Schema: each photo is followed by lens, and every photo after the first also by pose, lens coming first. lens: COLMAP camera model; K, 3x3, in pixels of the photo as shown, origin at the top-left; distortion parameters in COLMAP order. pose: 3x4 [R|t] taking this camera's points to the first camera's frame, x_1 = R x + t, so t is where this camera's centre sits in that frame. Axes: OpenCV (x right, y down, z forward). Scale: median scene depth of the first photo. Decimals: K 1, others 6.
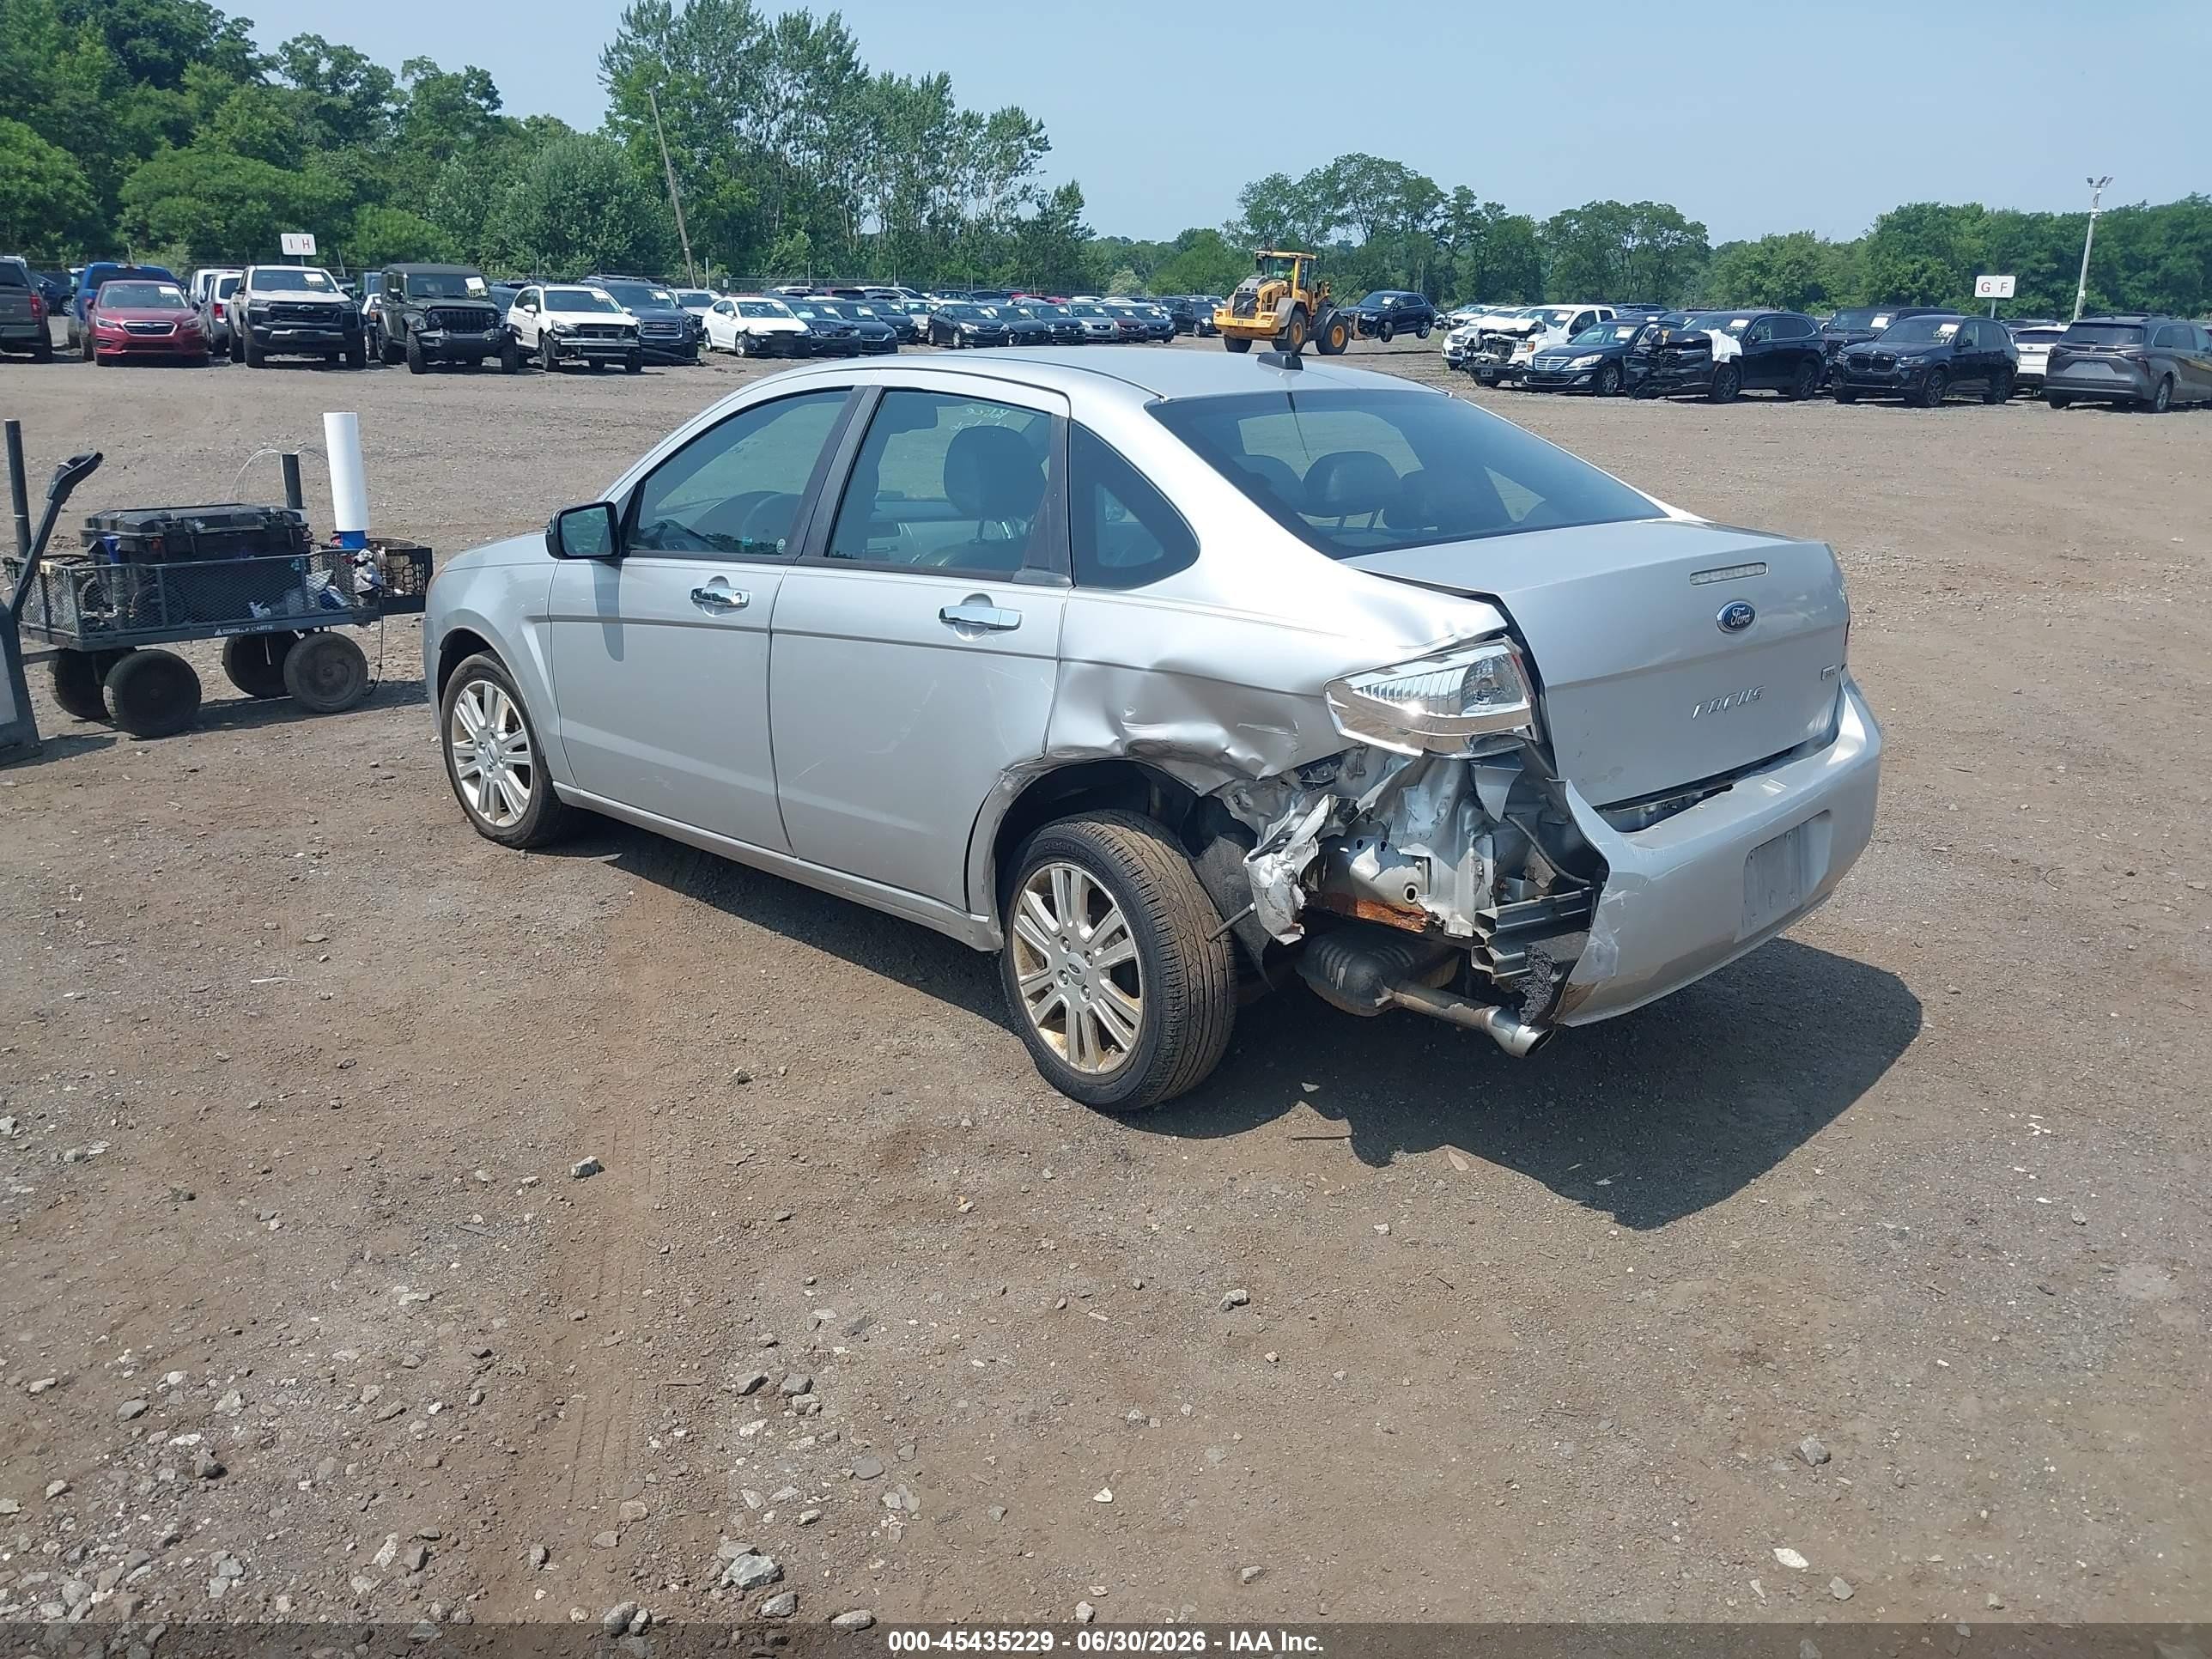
lens RADIAL K [[1773.1, 0, 1123.3], [0, 1773.1, 840.0], [0, 0, 1]] dist [-0.003719, 0.004623]
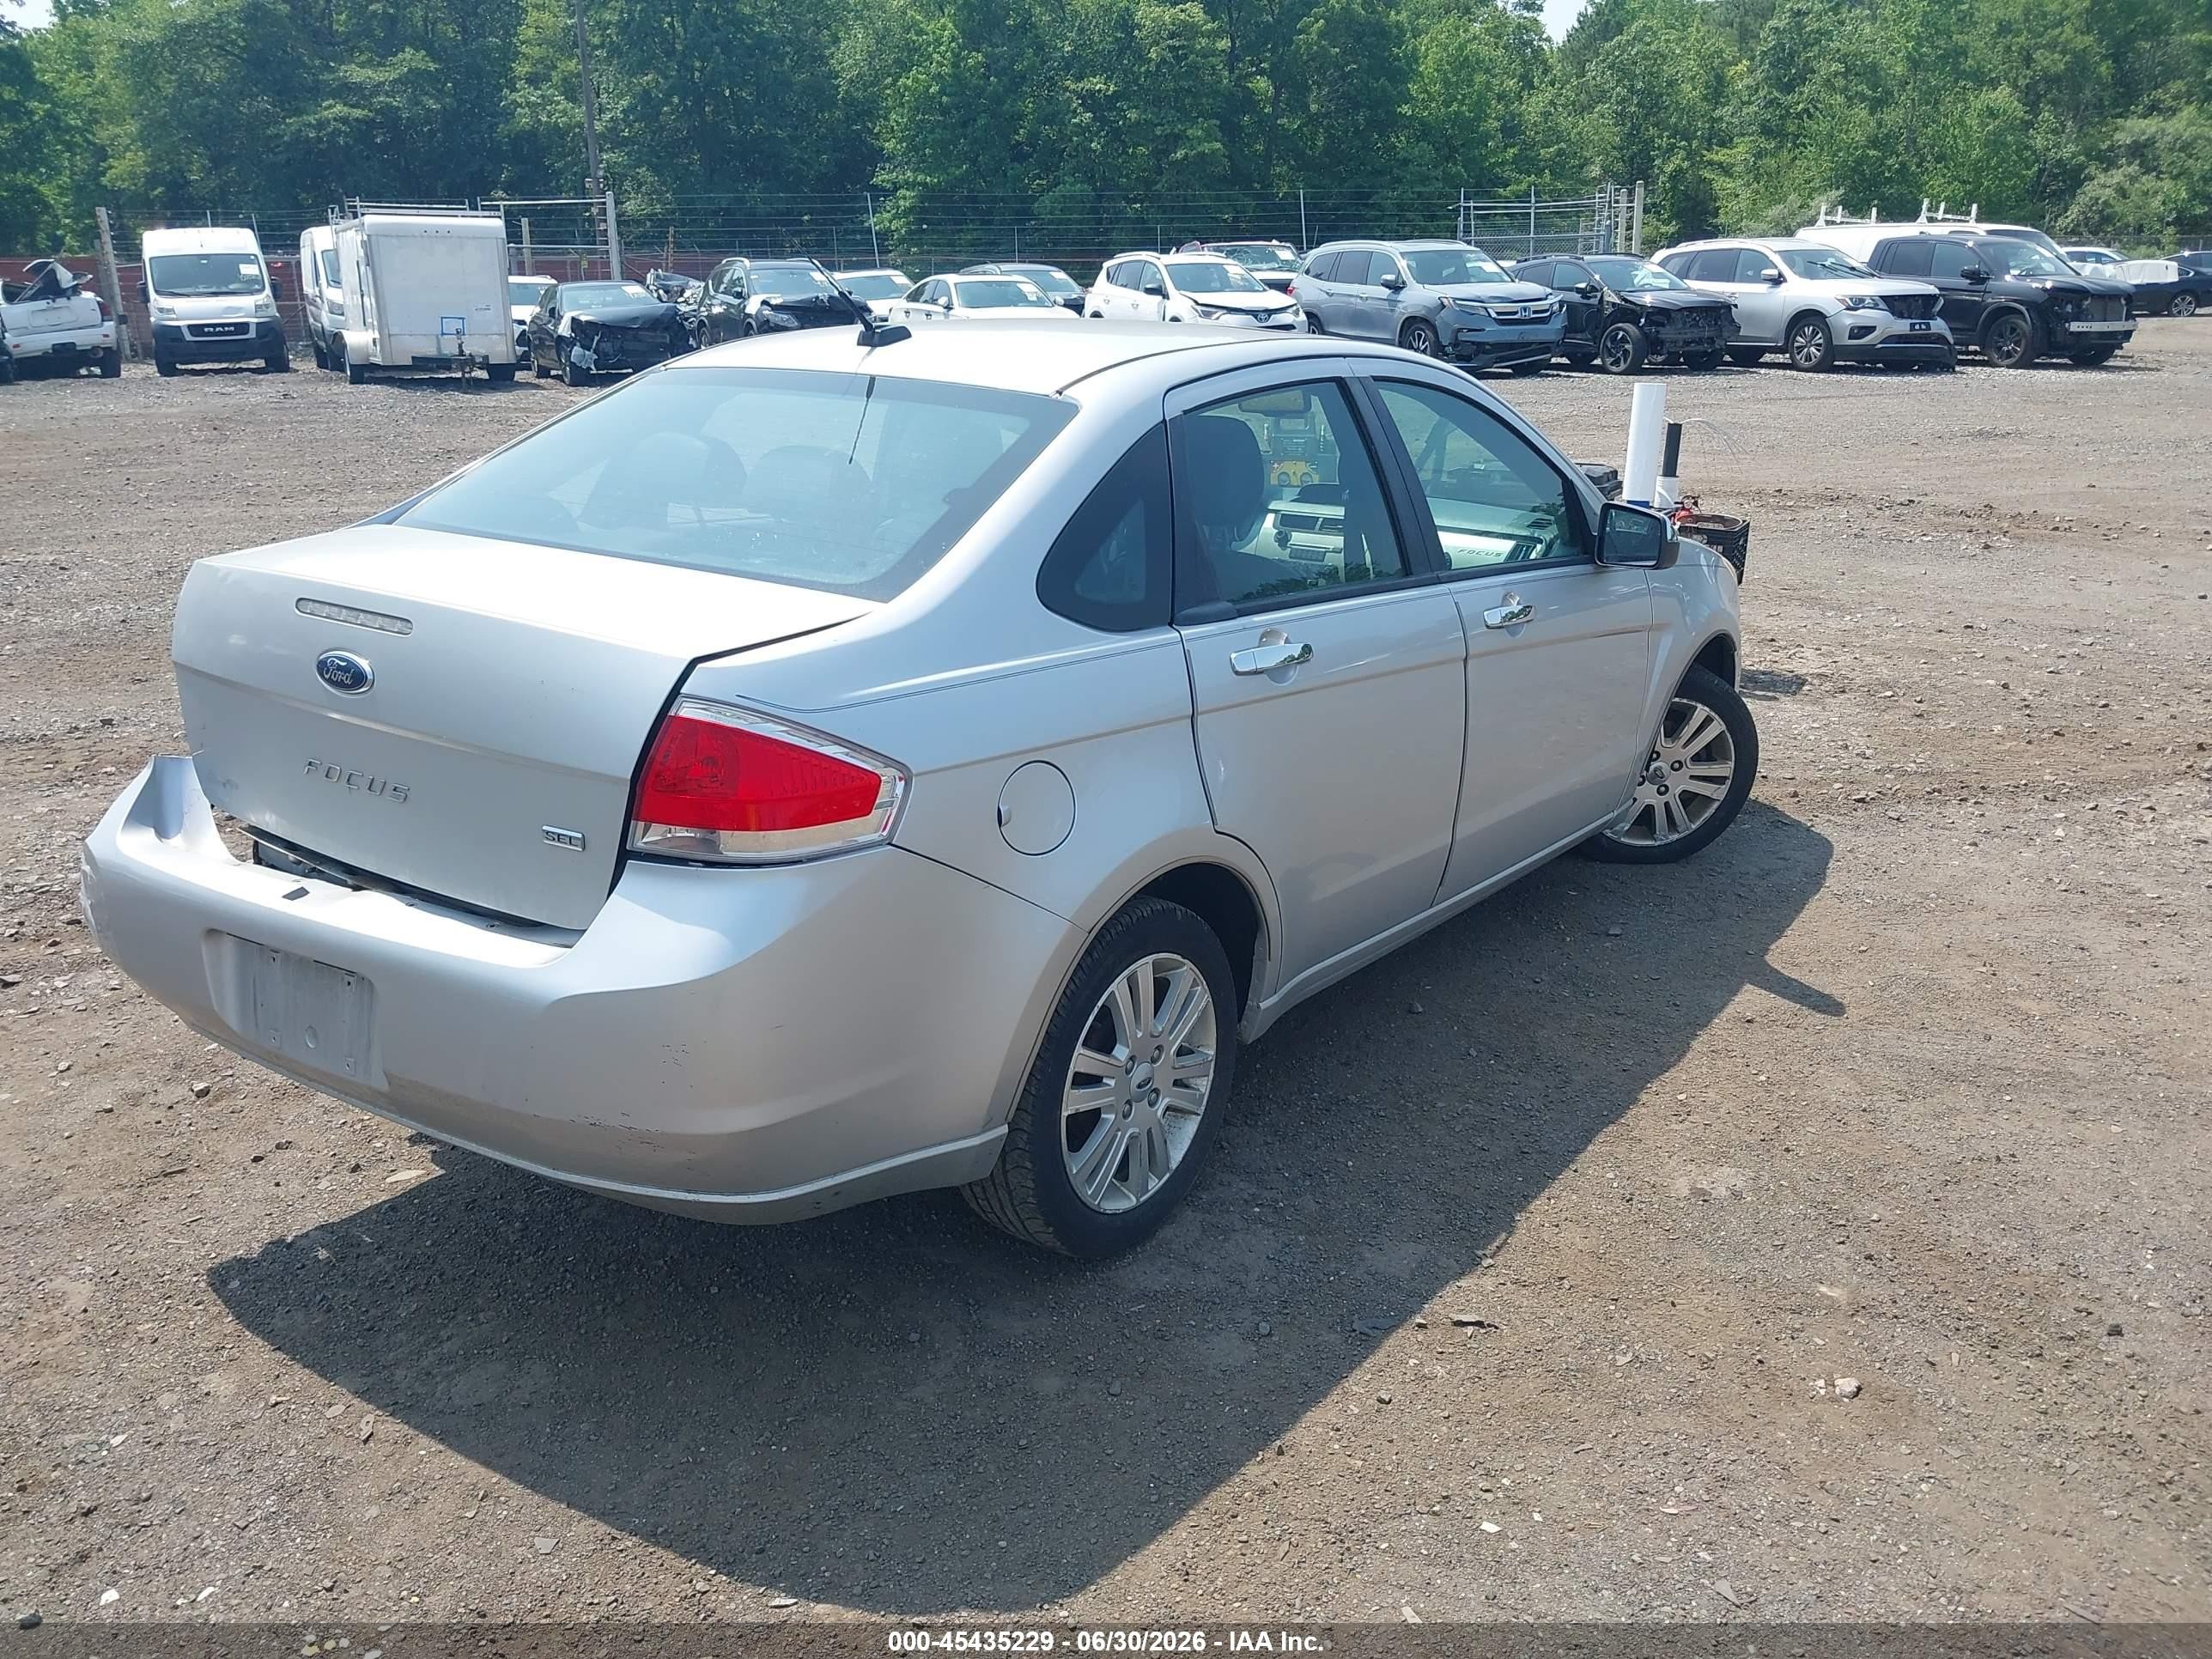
lens RADIAL K [[1773.1, 0, 1117.6], [0, 1773.1, 840.3], [0, 0, 1]] dist [-0.003719, 0.004623]
pose [[0.150704, 0.287277, -0.945918, 0.727170], [-0.274541, 0.931370, 0.239118, -0.211617], [0.949692, 0.223658, 0.219230, 0.741969]]
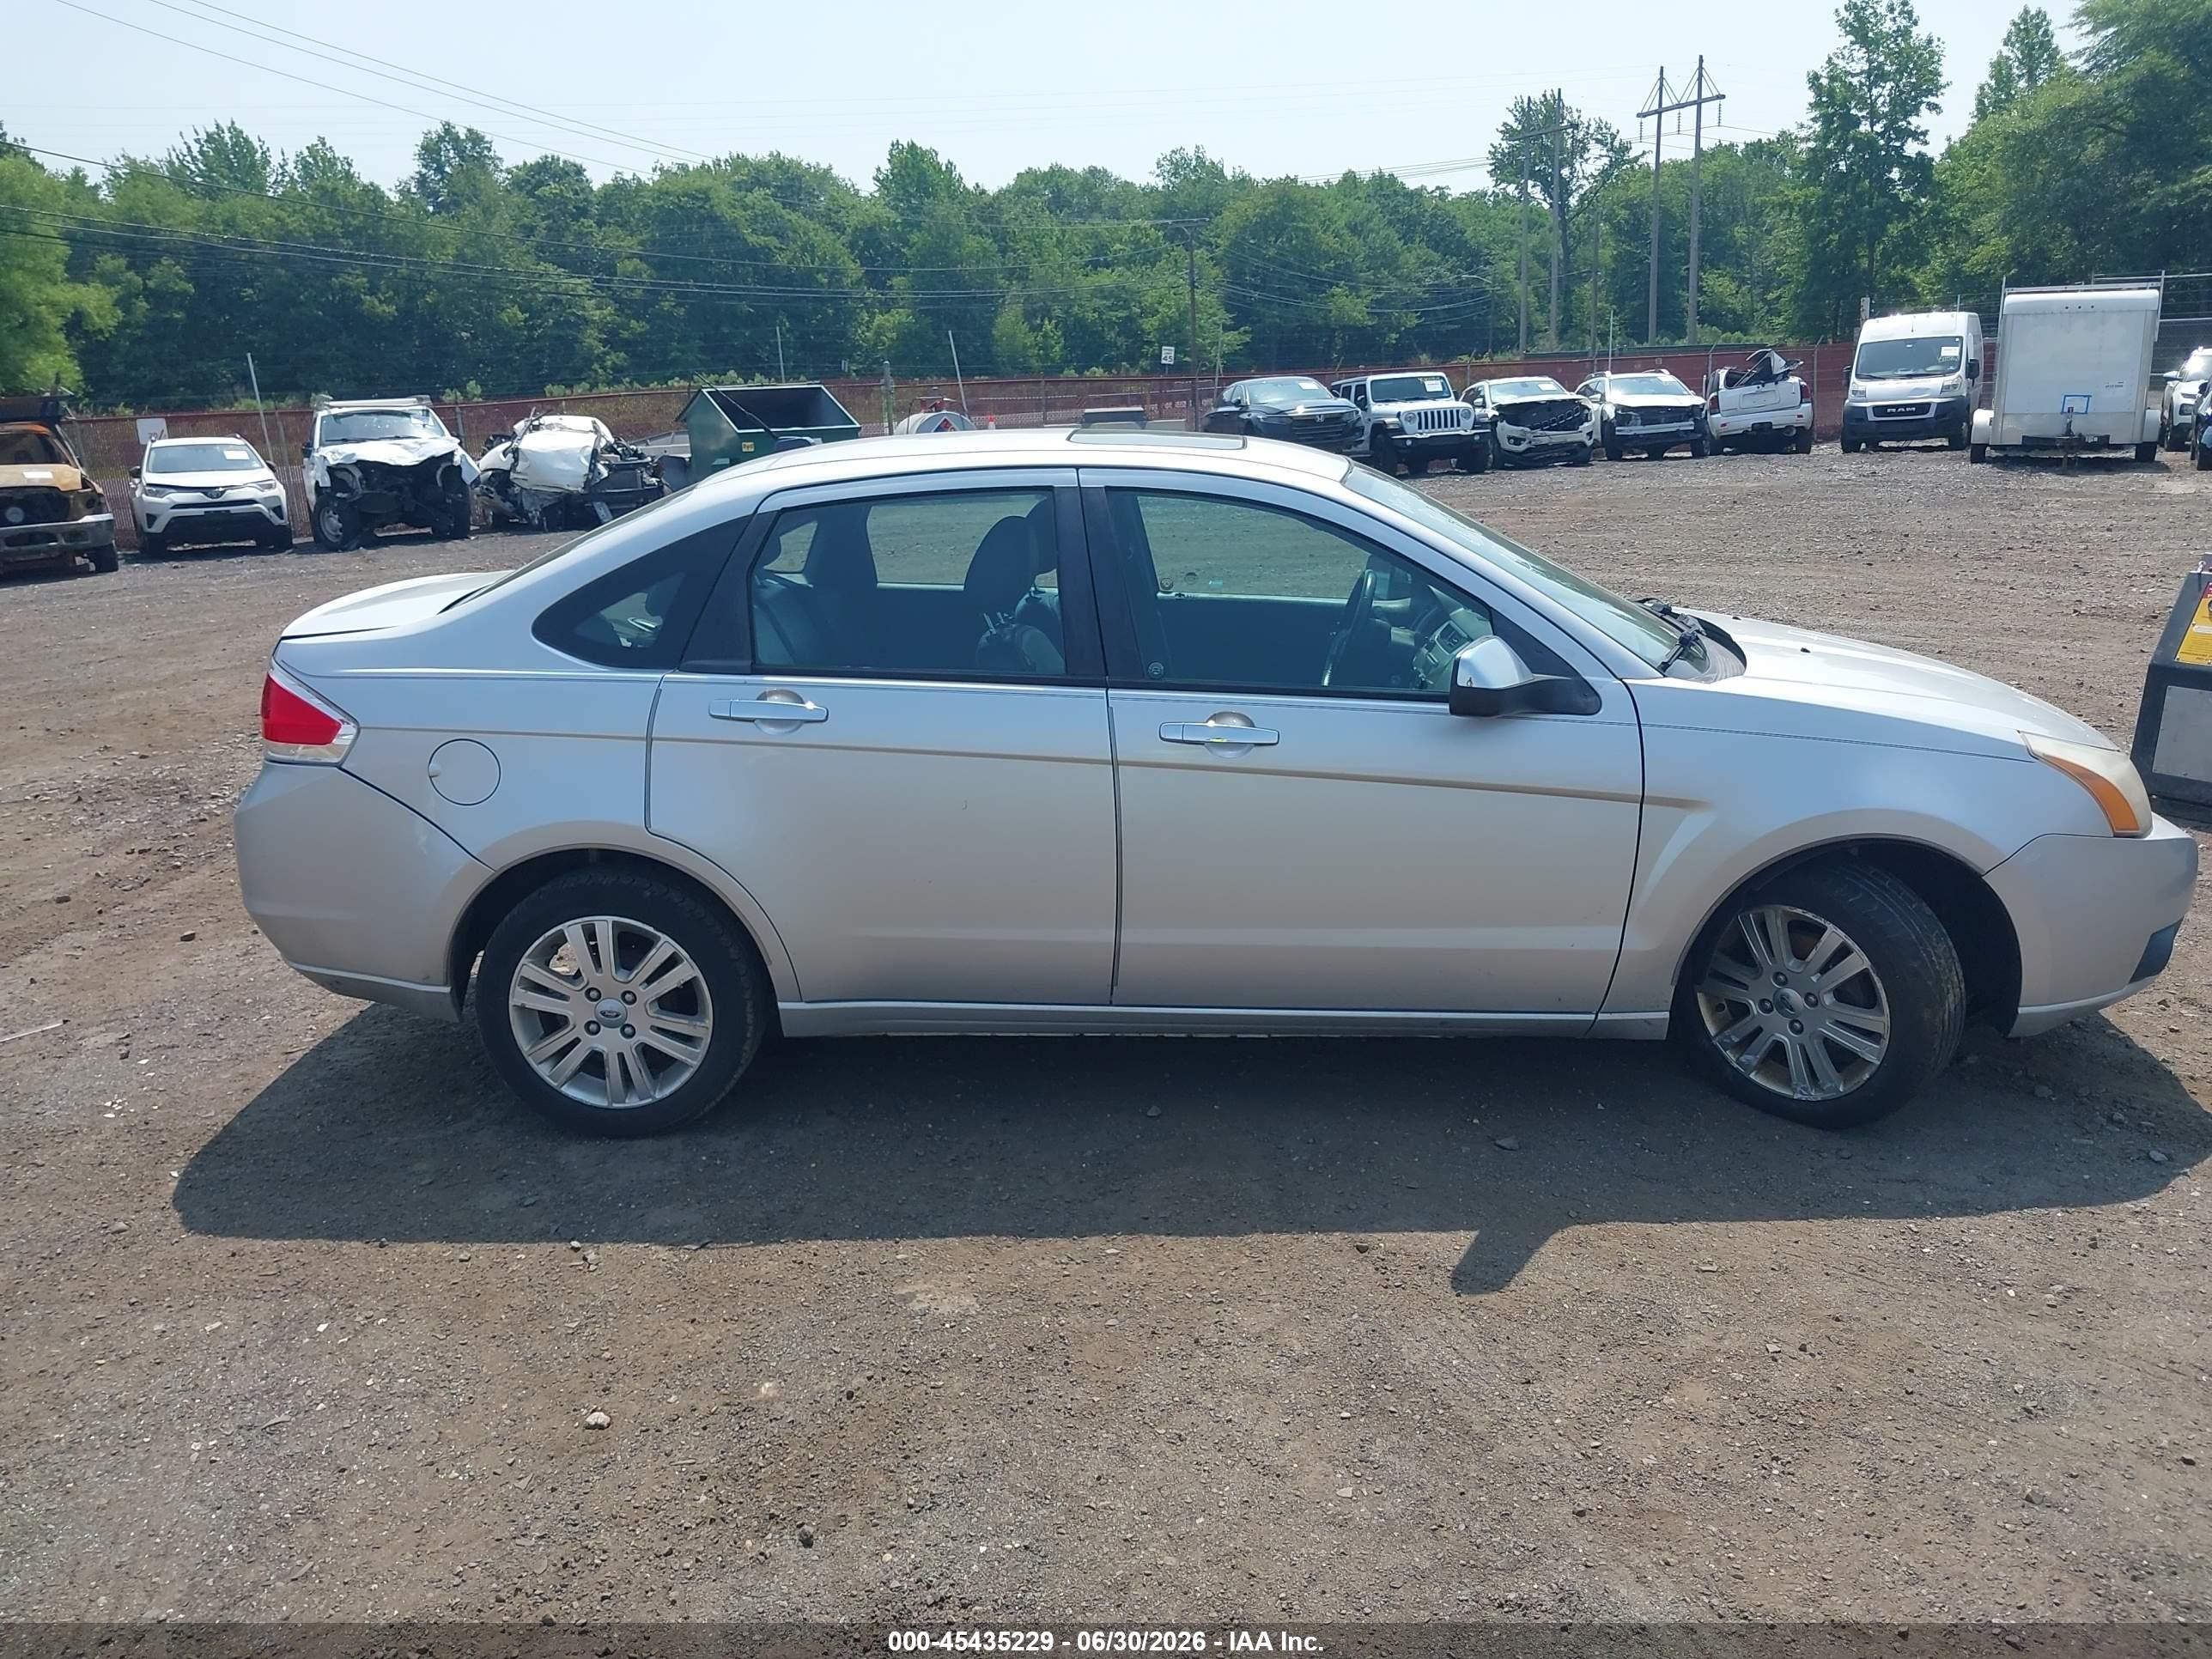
lens RADIAL K [[1773.1, 0, 1086.5], [0, 1773.1, 820.2], [0, 0, 1]] dist [-0.003719, 0.004623]
pose [[-0.739203, 0.171202, -0.651359, 0.535101], [-0.165109, 0.891570, 0.421714, -0.421685], [0.652930, 0.419277, -0.630784, 1.452724]]
